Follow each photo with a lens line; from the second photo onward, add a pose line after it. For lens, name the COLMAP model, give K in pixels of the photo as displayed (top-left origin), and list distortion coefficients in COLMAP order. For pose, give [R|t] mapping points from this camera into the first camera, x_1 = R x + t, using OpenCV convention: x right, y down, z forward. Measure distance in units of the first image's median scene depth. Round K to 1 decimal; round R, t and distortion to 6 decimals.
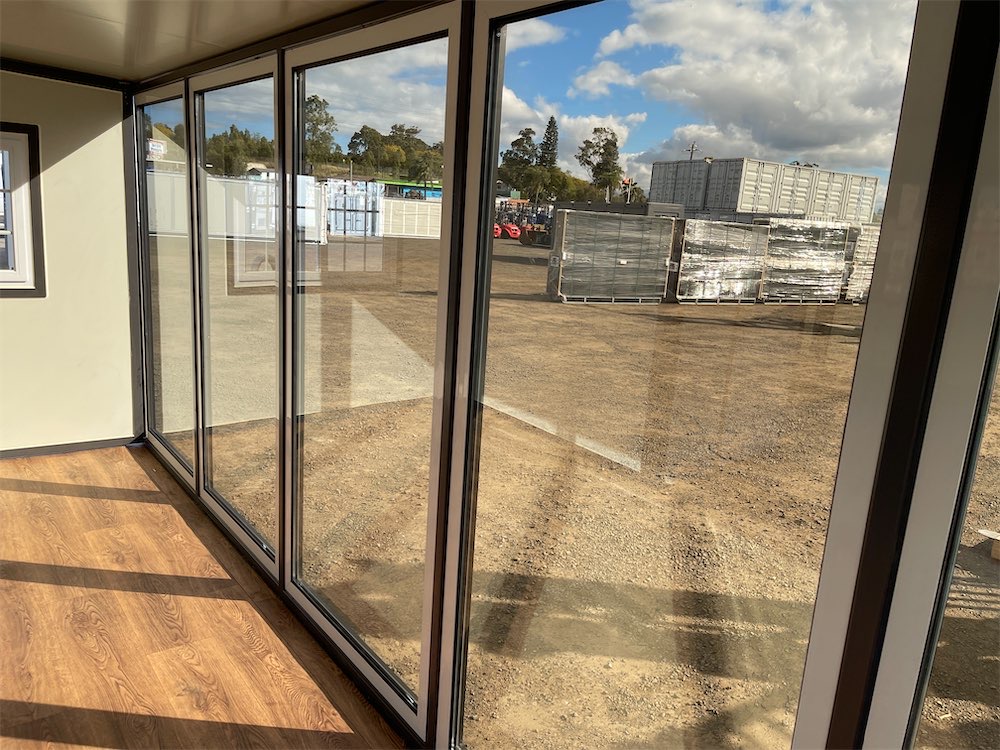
lens RADIAL K [[775.7, 0, 497.5], [0, 775.7, 369.2], [0, 0, 1]] dist [0.120029, -0.178040]
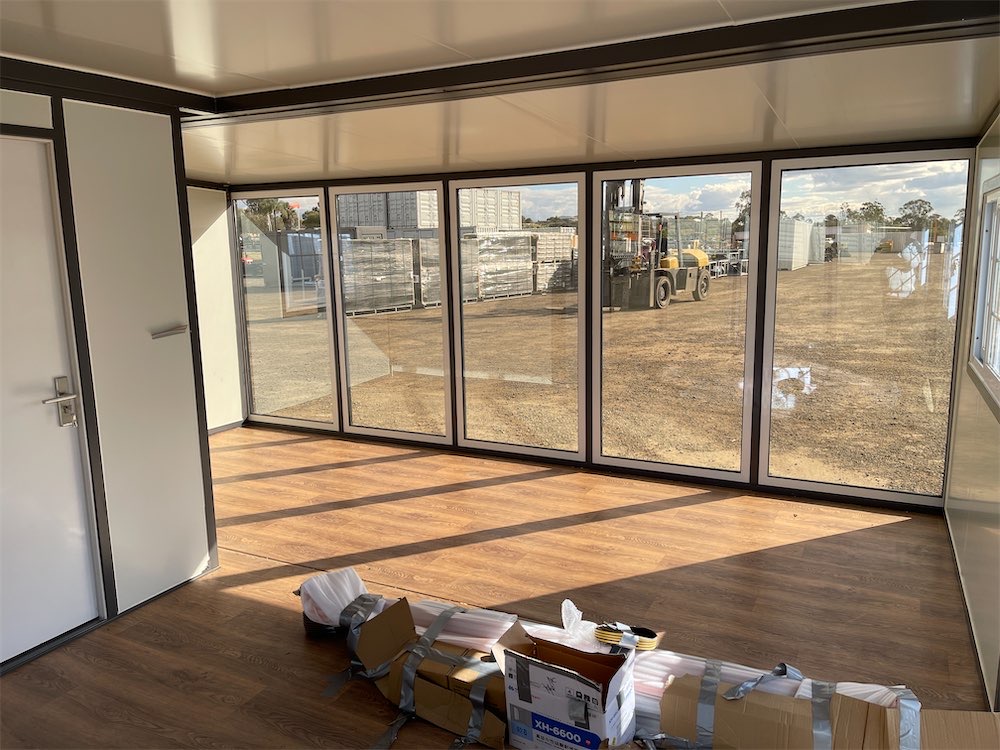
lens RADIAL K [[775.7, 0, 497.5], [0, 775.7, 369.2], [0, 0, 1]] dist [0.120029, -0.178040]
pose [[0.904066, -0.156645, 0.397652, -0.161368], [0.166240, 0.986030, 0.010475, 0.015054], [-0.393738, 0.056635, 0.917476, -0.144200]]
